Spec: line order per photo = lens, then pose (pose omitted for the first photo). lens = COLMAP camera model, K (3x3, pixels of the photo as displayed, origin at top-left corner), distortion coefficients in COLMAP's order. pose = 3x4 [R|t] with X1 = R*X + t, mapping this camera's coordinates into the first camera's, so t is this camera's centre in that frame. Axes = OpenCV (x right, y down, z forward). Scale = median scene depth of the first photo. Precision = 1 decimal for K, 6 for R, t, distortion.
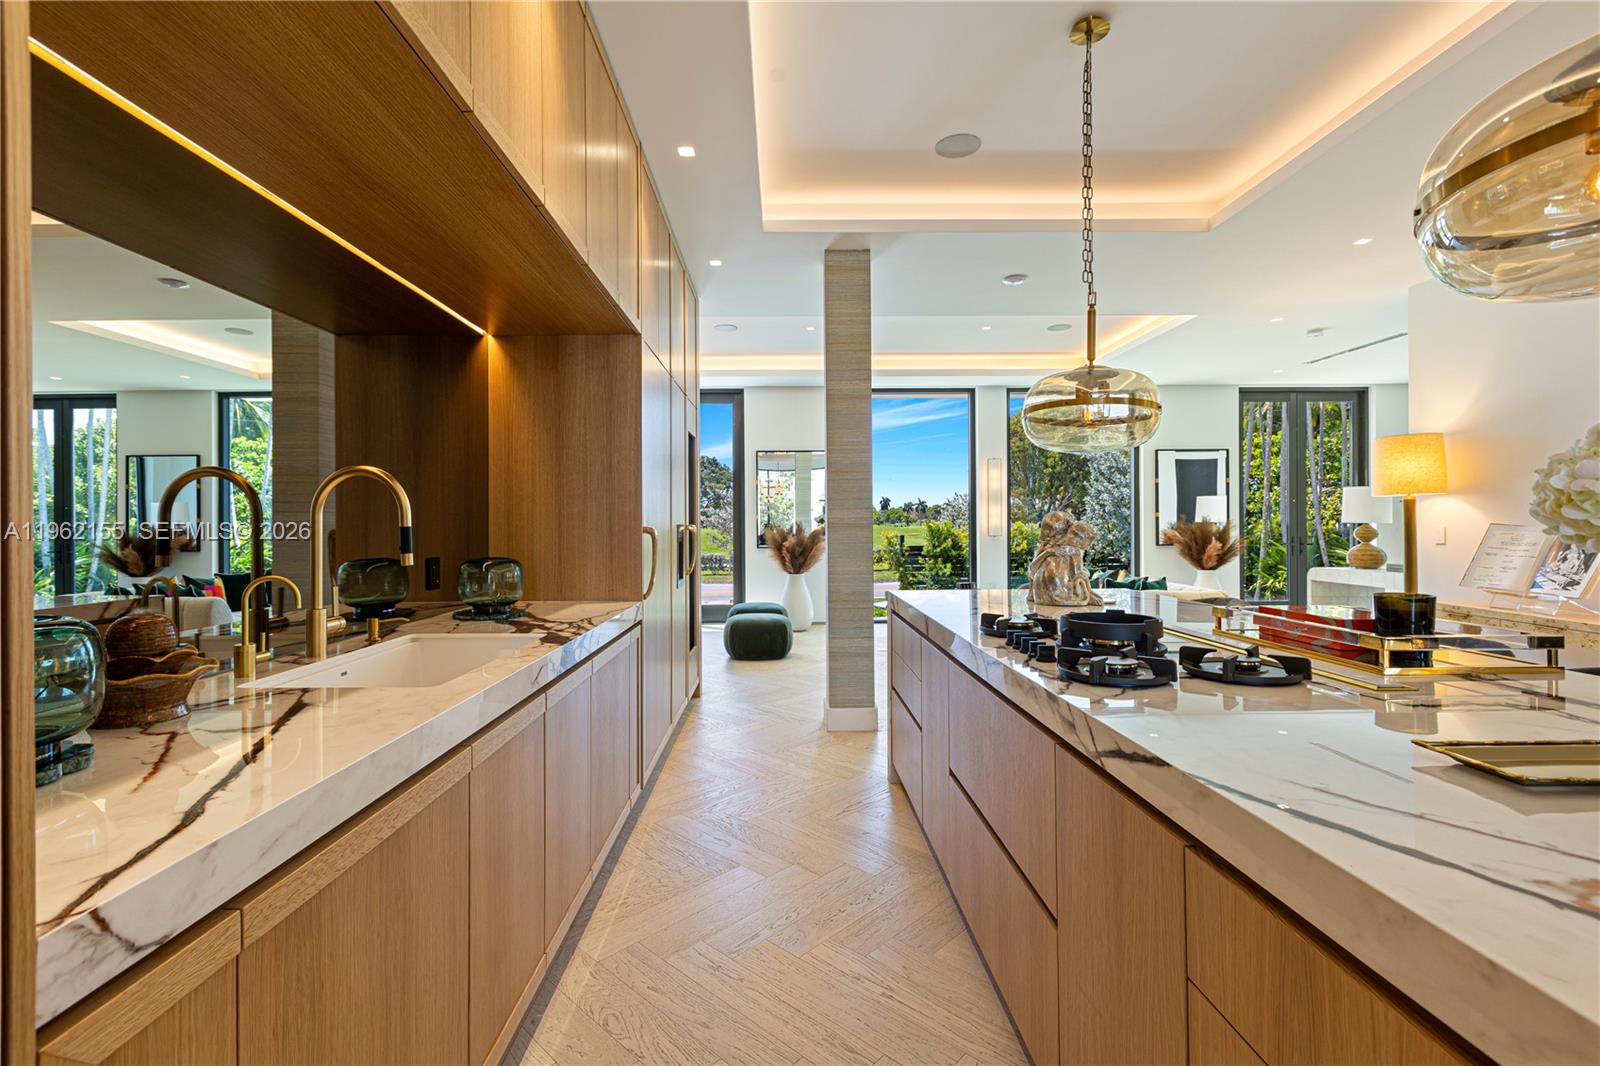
lens RADIAL K [[733.5, 0, 790.1], [0, 733.5, 522.4], [0, 0, 1]] dist [0.004883, -0.002482]
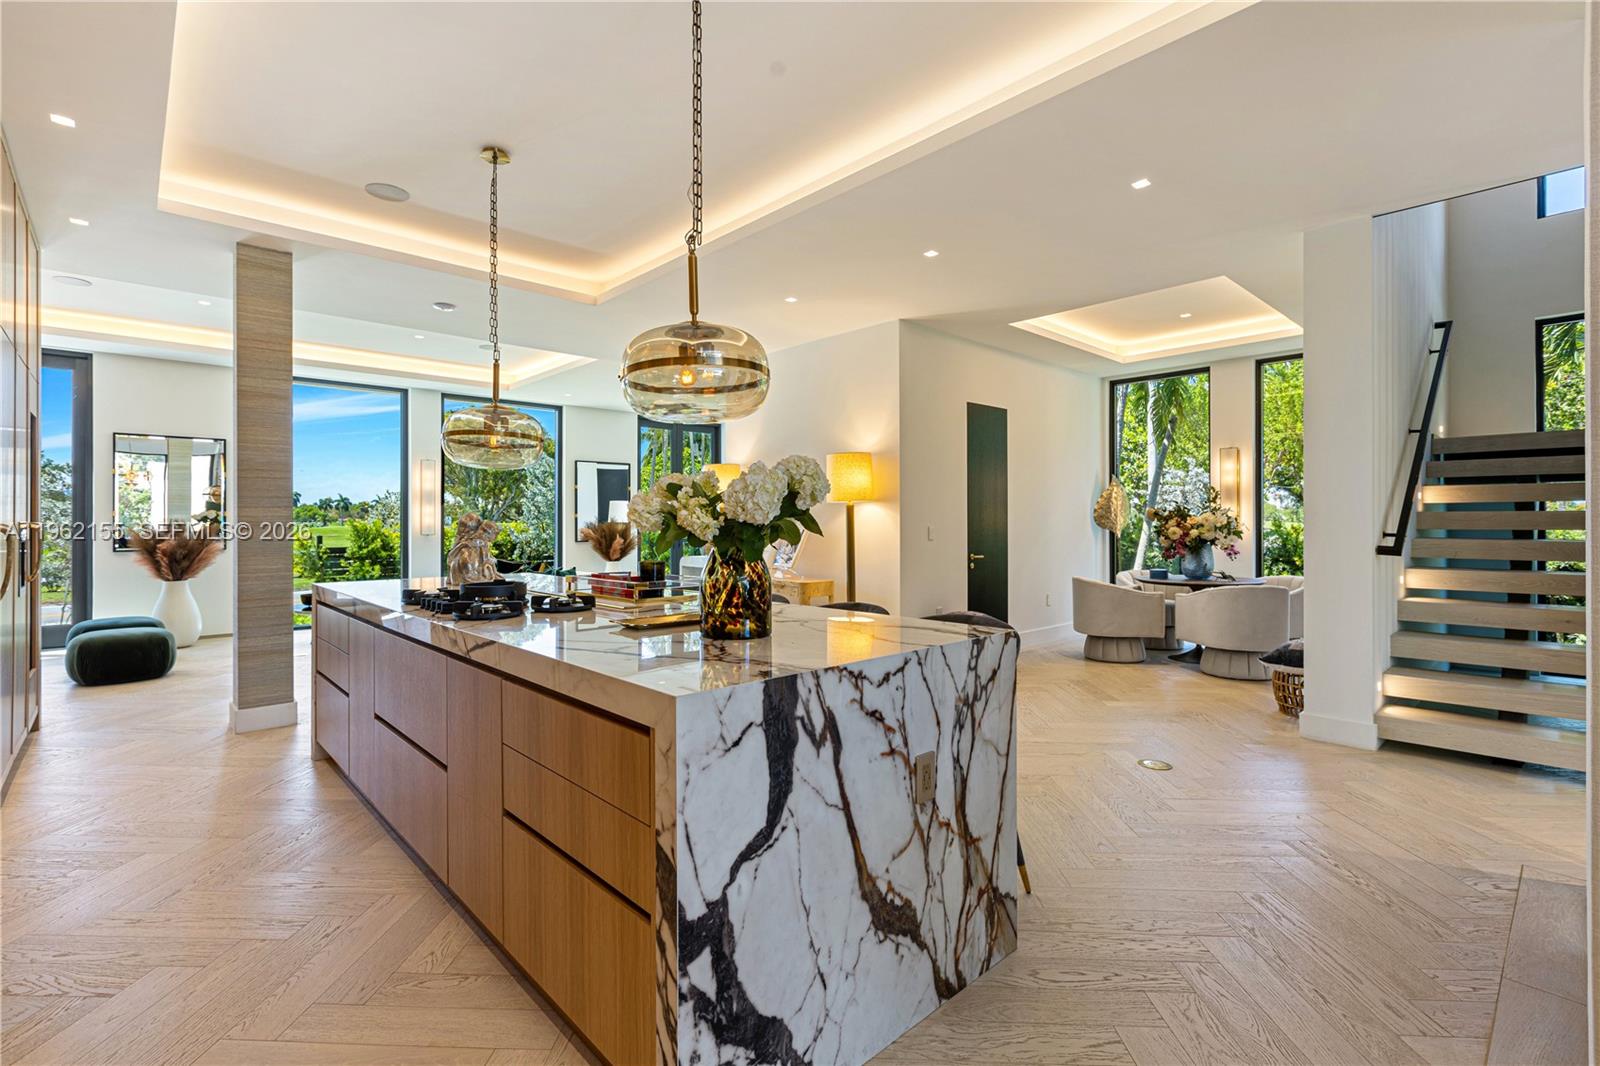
lens RADIAL K [[733.5, 0, 788.3], [0, 733.5, 517.7], [0, 0, 1]] dist [0.004883, -0.002482]
pose [[0.750604, 0.007826, 0.660706, -0.039574], [-0.003658, 0.999964, -0.007689, 0.000866], [-0.660742, 0.003355, 0.750605, -0.192054]]
